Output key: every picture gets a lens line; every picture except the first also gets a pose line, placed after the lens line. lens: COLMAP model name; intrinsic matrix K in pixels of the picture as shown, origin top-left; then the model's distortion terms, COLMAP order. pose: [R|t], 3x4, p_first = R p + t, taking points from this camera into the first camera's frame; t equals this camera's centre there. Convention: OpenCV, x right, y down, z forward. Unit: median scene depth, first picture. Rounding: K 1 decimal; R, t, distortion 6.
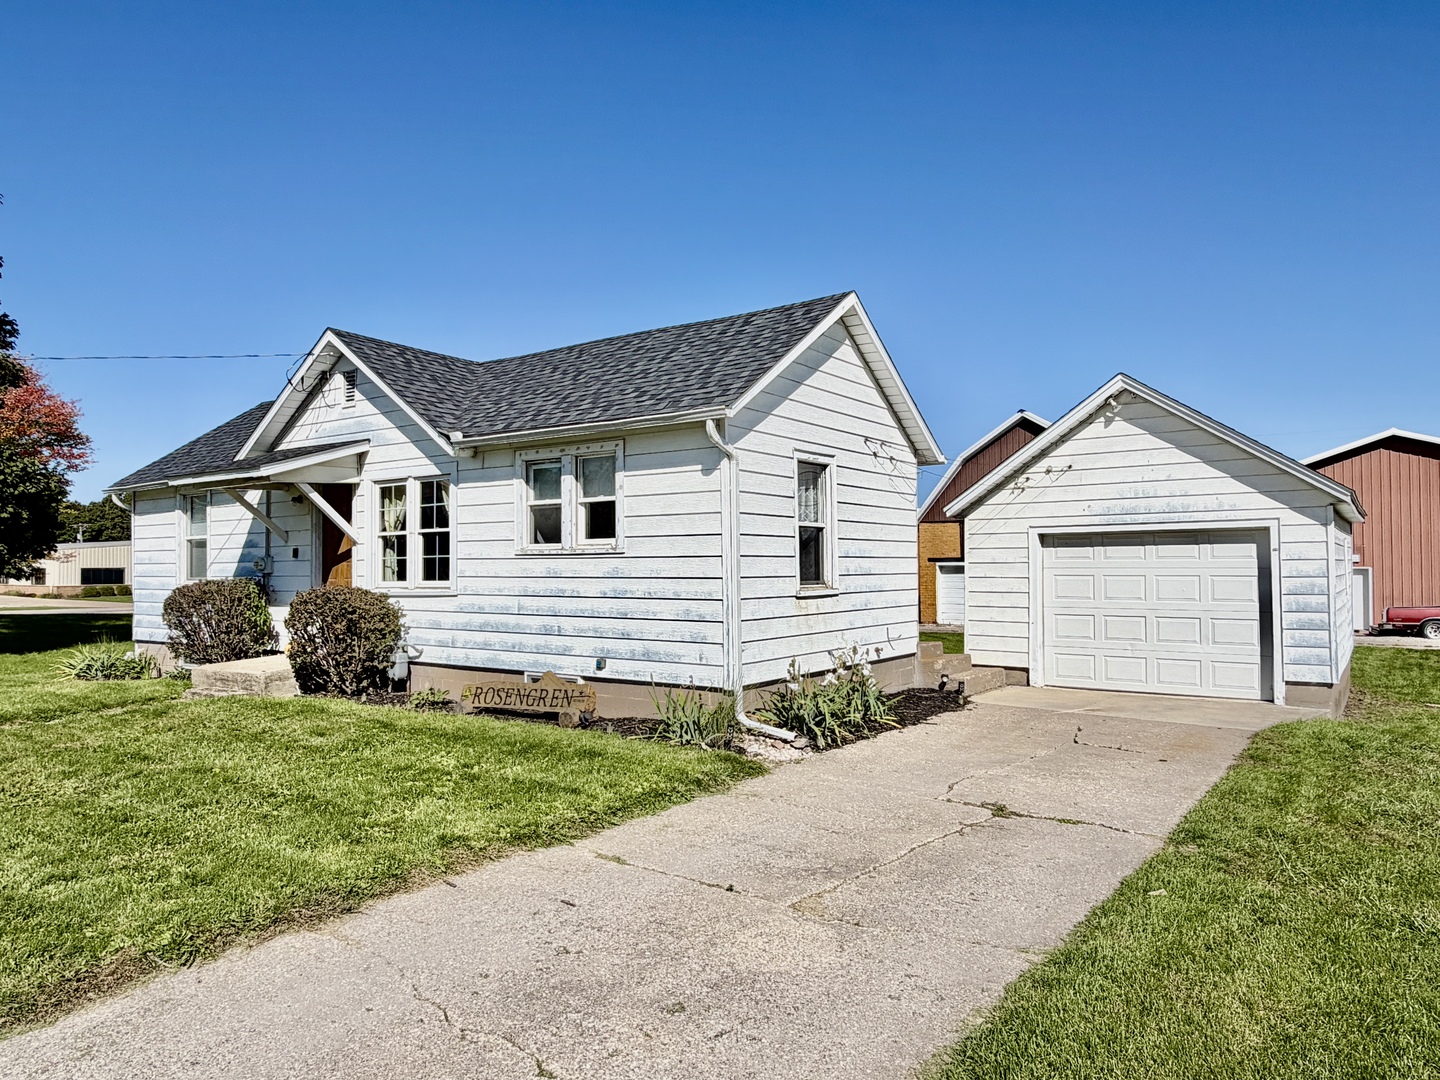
lens RADIAL K [[949.9, 0, 720.9], [0, 949.9, 547.4], [0, 0, 1]] dist [-0.006350, -0.000041]
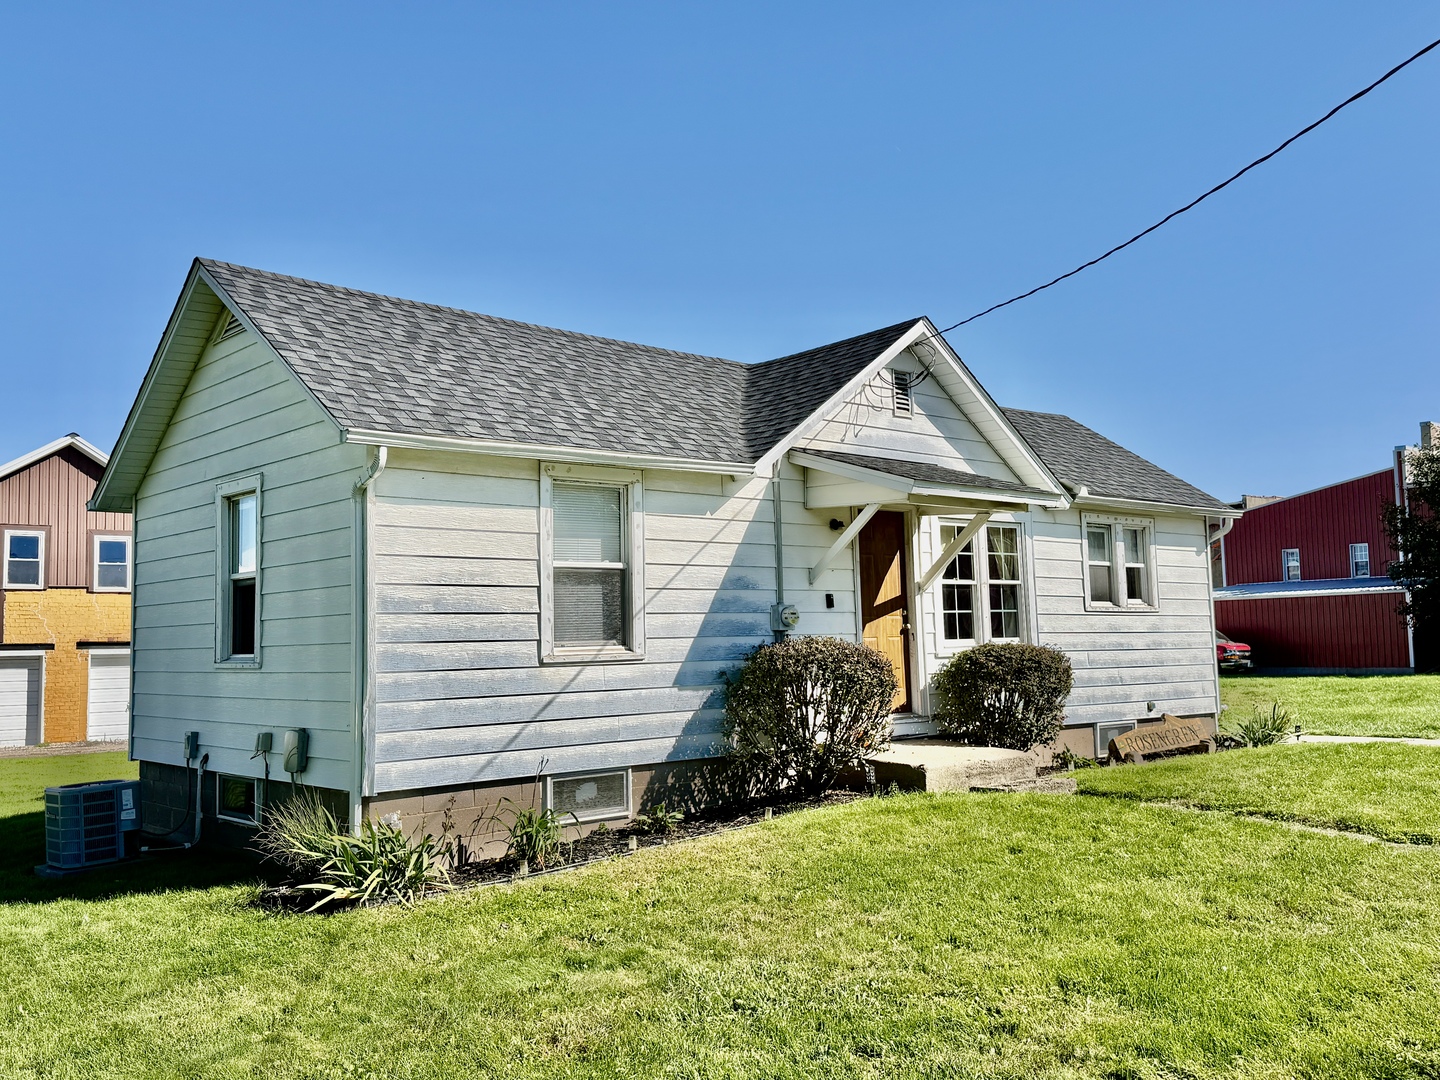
lens RADIAL K [[1296.9, 0, 712.9], [0, 1296.9, 531.9], [0, 0, 1]] dist [0.075228, 0.001277]
pose [[0.238995, 0.087323, 0.967086, -1.559997], [-0.000220, 0.995953, -0.089875, 0.045819], [-0.971021, 0.021267, 0.238047, 0.961675]]
